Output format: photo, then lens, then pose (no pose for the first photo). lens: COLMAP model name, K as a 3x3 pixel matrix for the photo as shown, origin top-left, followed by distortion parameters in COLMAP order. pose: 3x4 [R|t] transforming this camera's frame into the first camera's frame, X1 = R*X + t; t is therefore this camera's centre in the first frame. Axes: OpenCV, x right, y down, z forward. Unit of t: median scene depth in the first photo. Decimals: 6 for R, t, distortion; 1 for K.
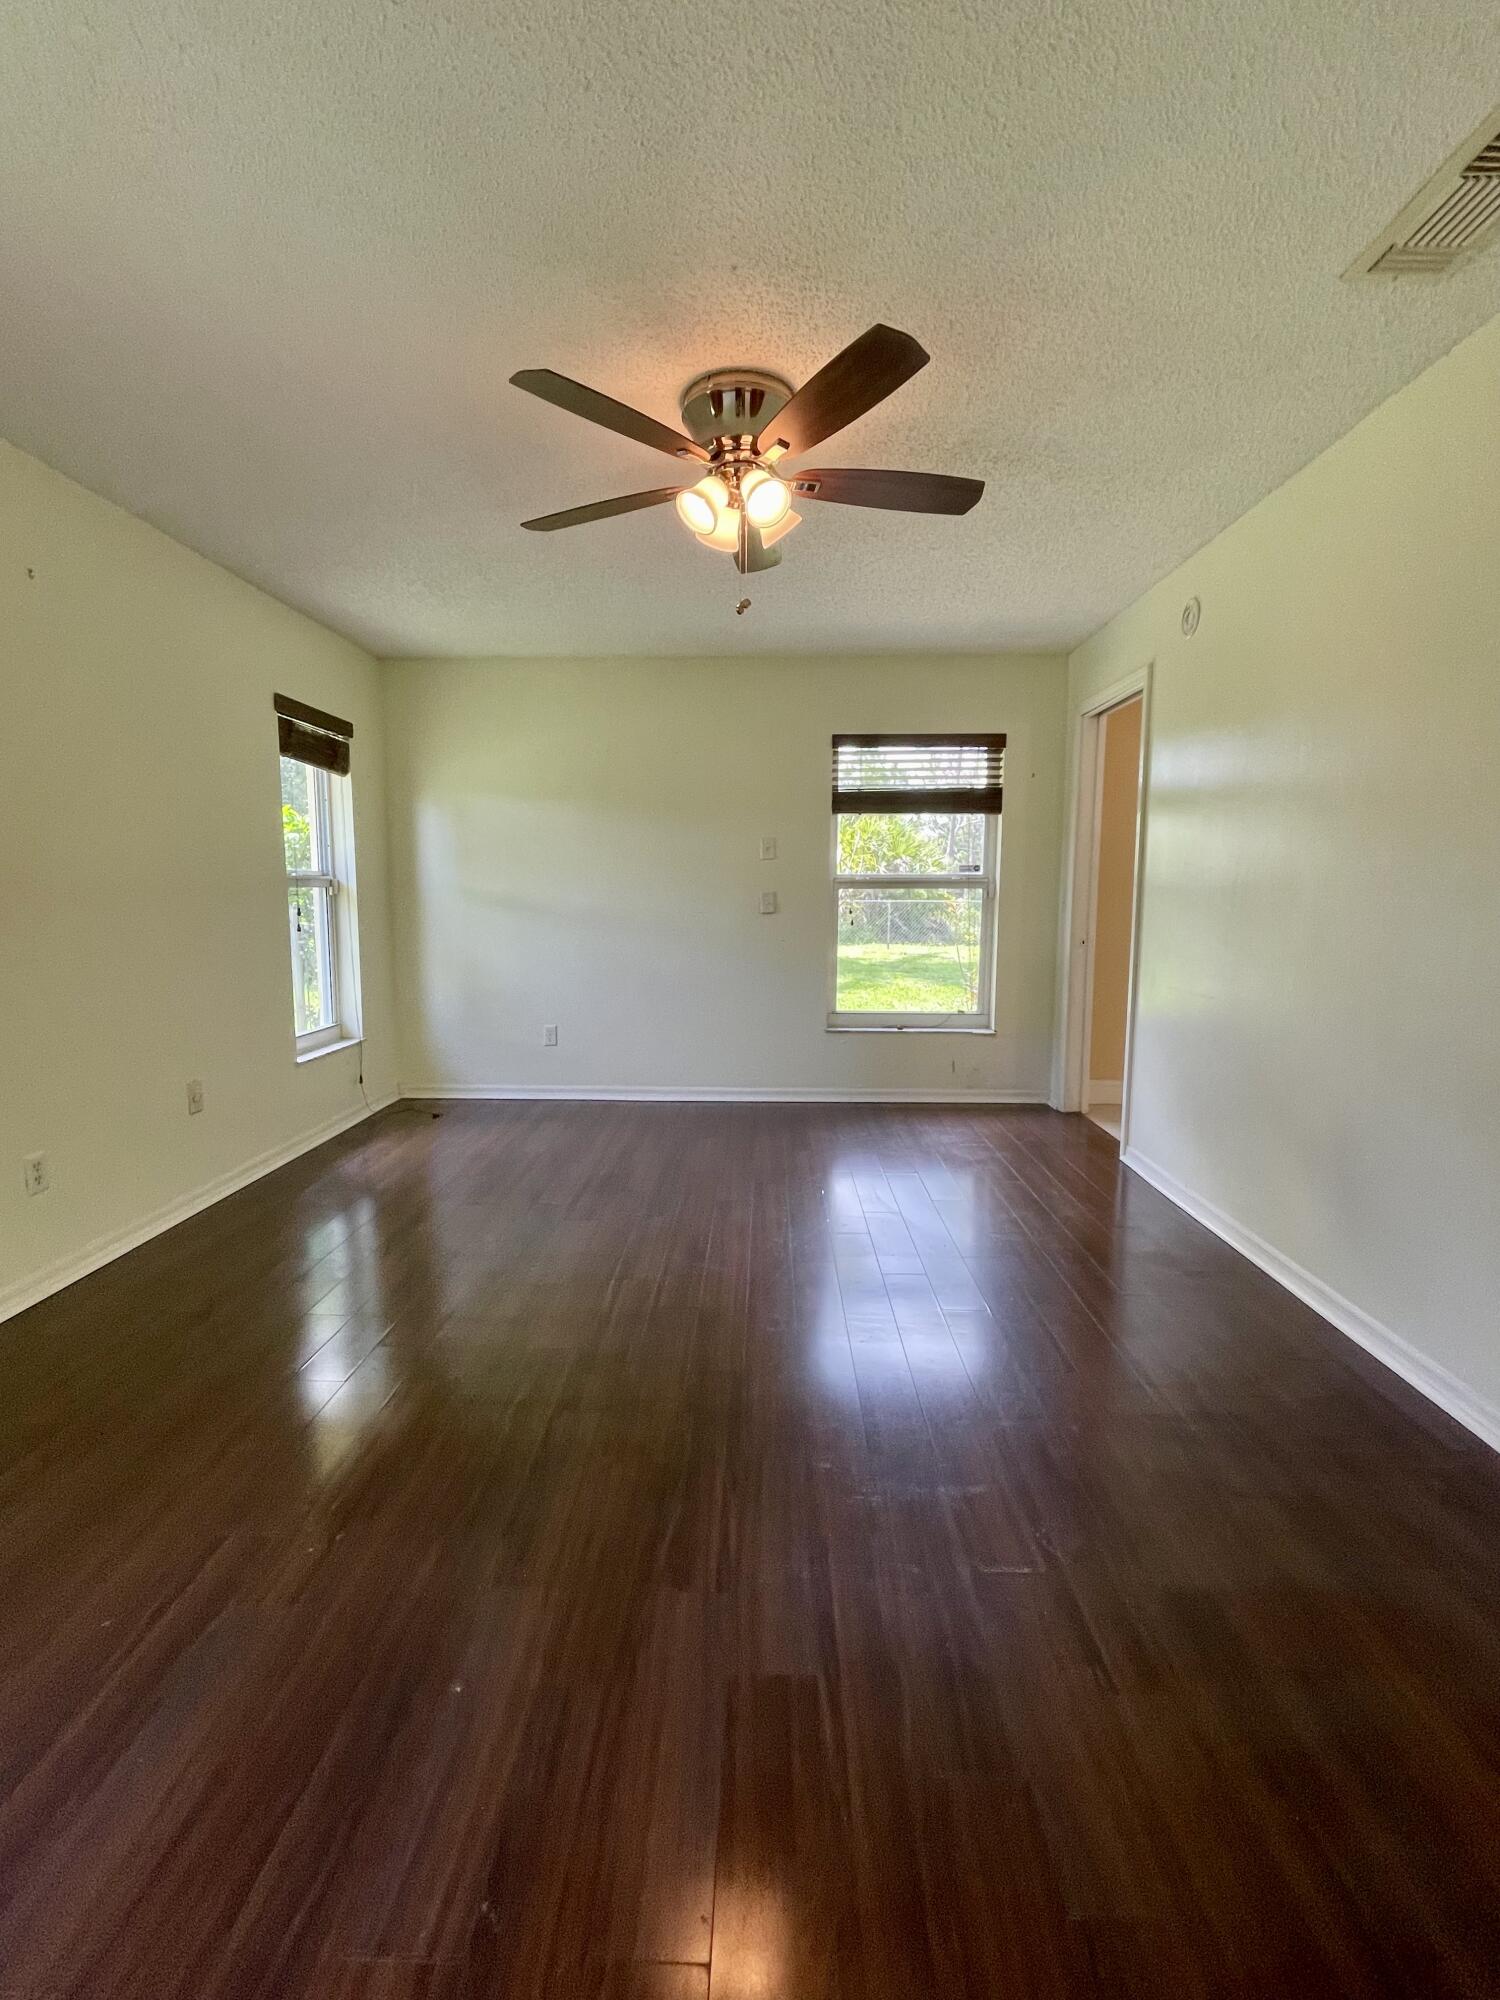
lens RADIAL K [[920.3, 0, 750.0], [0, 920.3, 1000.0], [0, 0, 1]] dist [-0.001031, -0.000050]
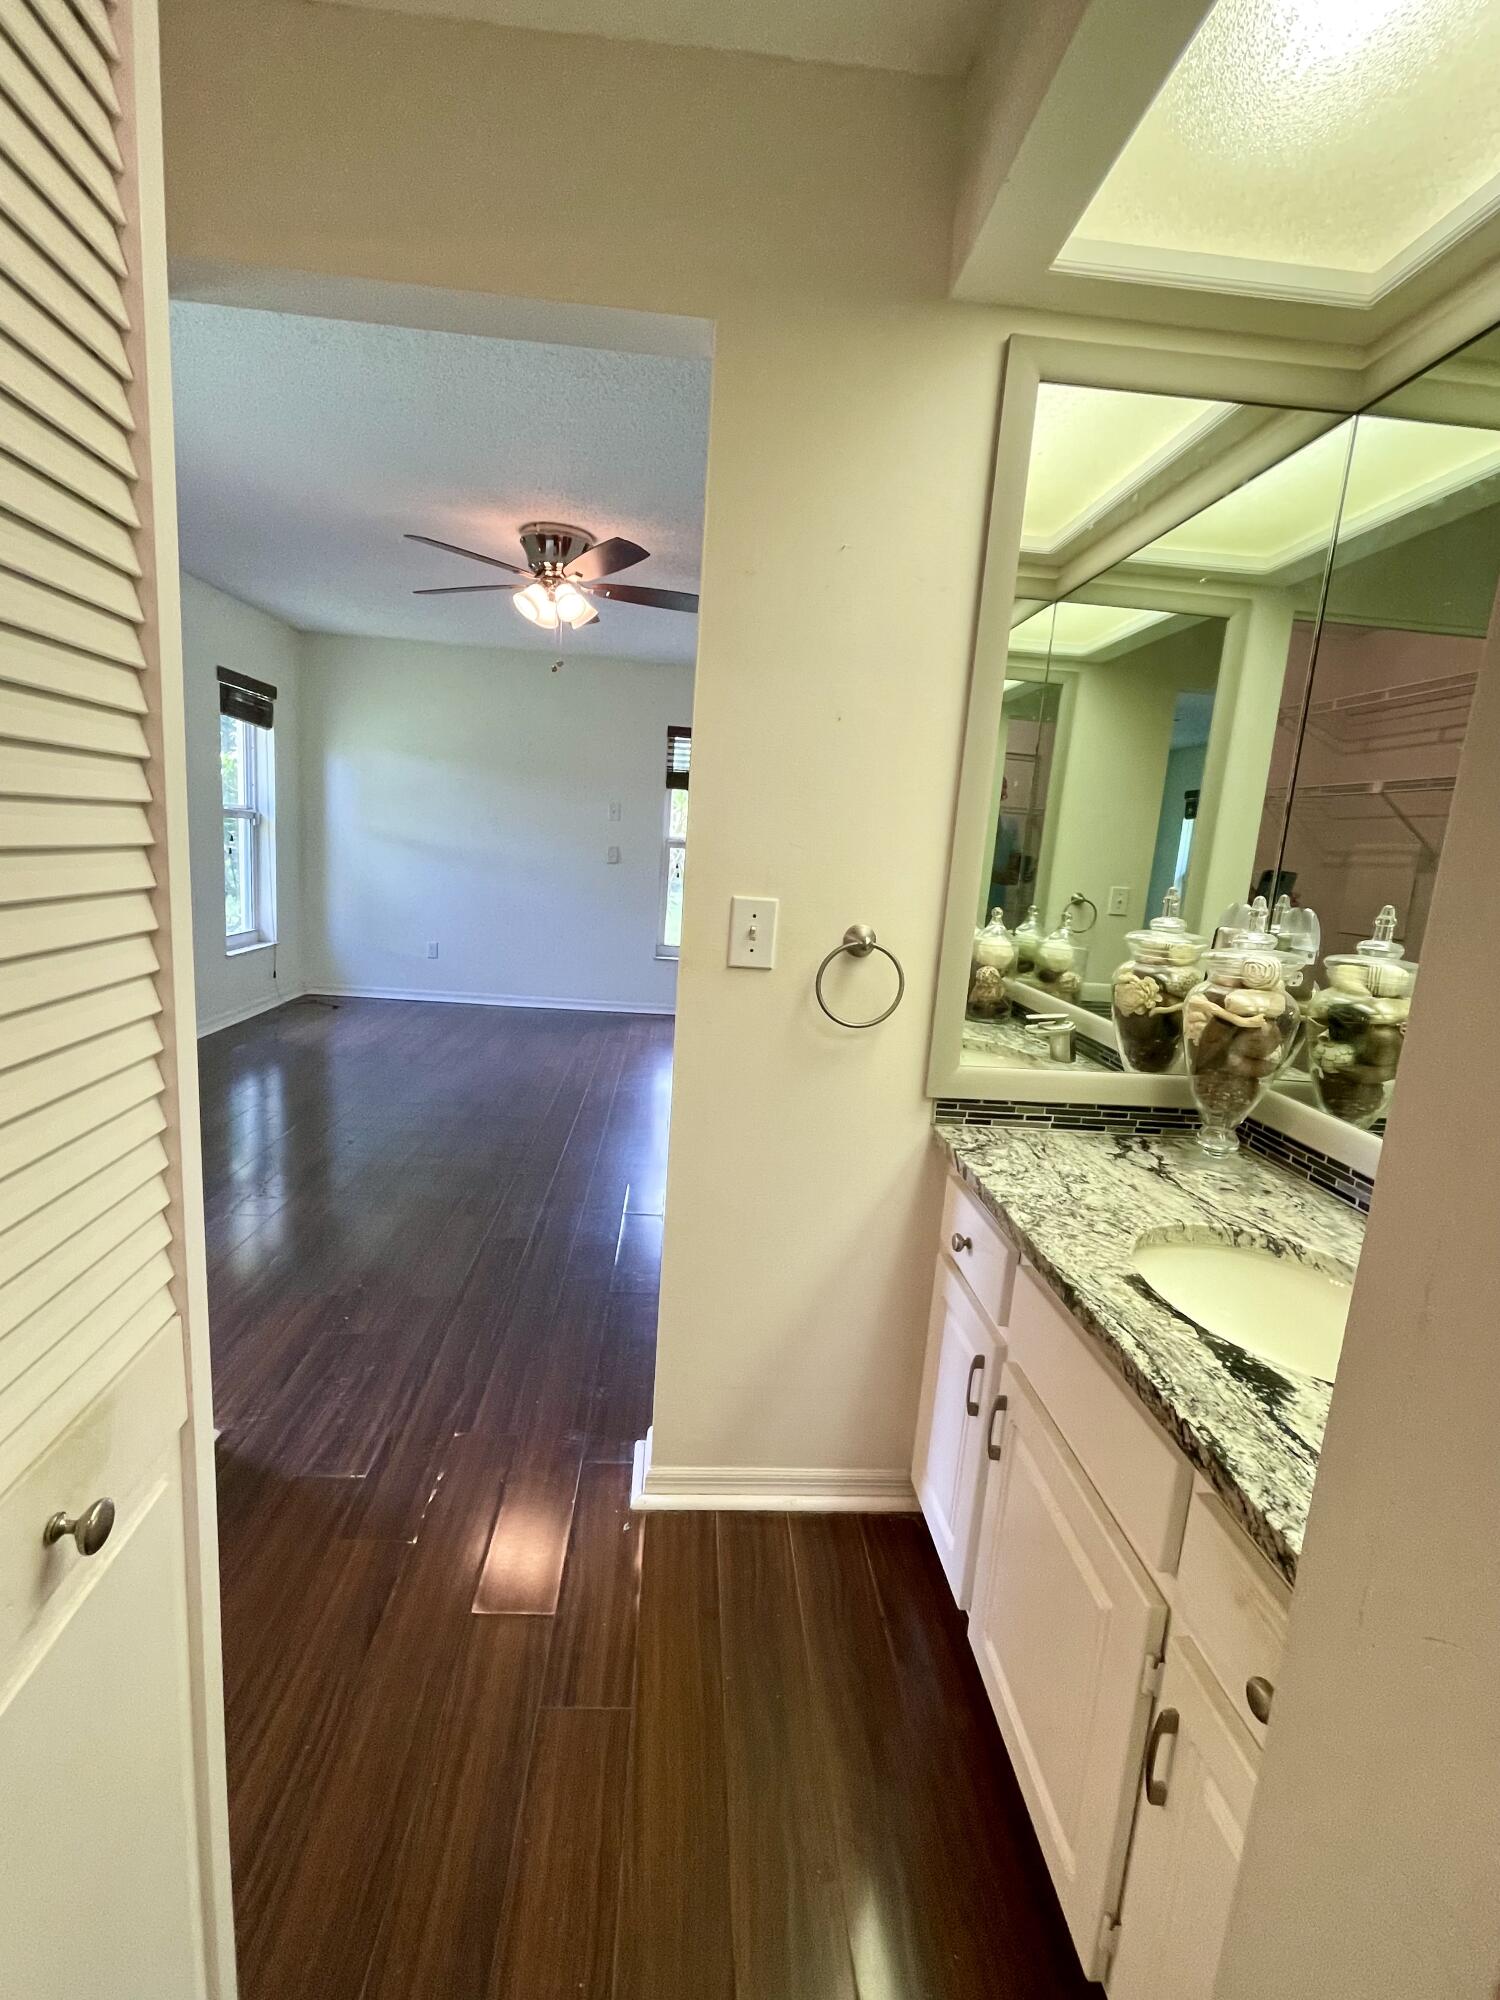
lens RADIAL K [[920.3, 0, 750.0], [0, 920.3, 1000.0], [0, 0, 1]] dist [-0.001031, -0.000050]
pose [[0.993444, 0.051384, 0.102118, 0.100611], [-0.056705, 0.997143, 0.049910, 0.022148], [-0.099261, -0.055374, 0.993519, -0.331344]]
